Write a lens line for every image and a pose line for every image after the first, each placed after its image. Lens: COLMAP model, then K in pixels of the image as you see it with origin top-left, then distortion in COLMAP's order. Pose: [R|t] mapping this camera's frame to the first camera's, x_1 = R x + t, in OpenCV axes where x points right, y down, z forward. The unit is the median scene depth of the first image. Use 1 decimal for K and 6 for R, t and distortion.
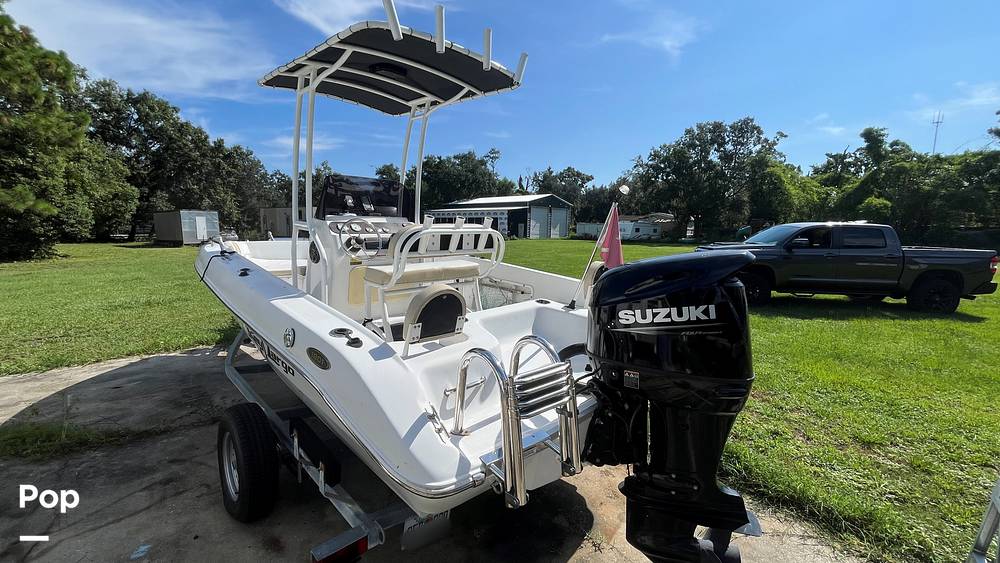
lens RADIAL K [[403.6, 0, 499.9], [0, 403.6, 276.5], [0, 0, 1]] dist [-0.002593, -0.000416]
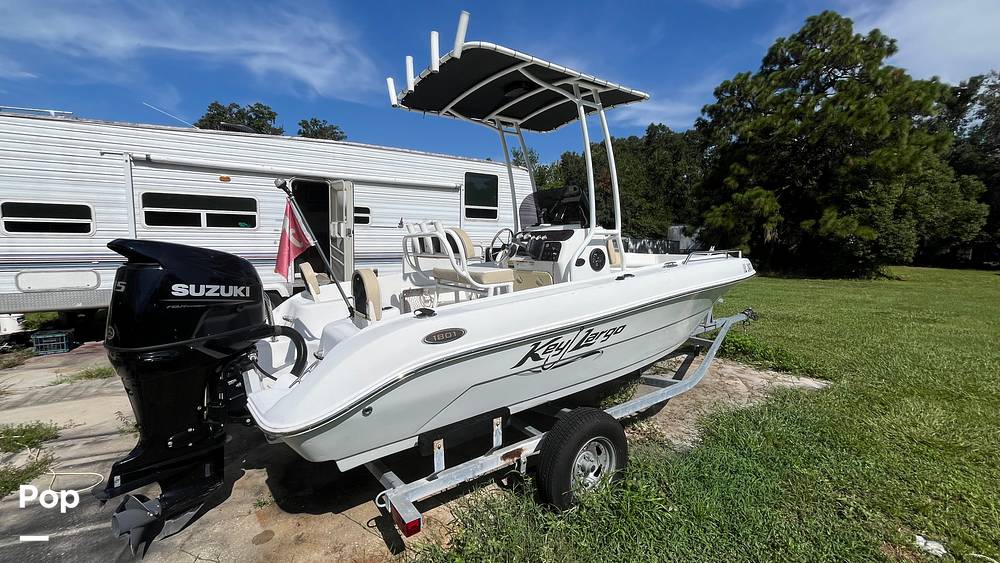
lens RADIAL K [[403.6, 0, 499.9], [0, 403.6, 276.5], [0, 0, 1]] dist [-0.002593, -0.000416]
pose [[-0.191522, 0.062207, -0.979515, 0.063057], [-0.127314, 0.987983, 0.087638, -0.008070], [0.973196, 0.141490, -0.181301, 0.093114]]
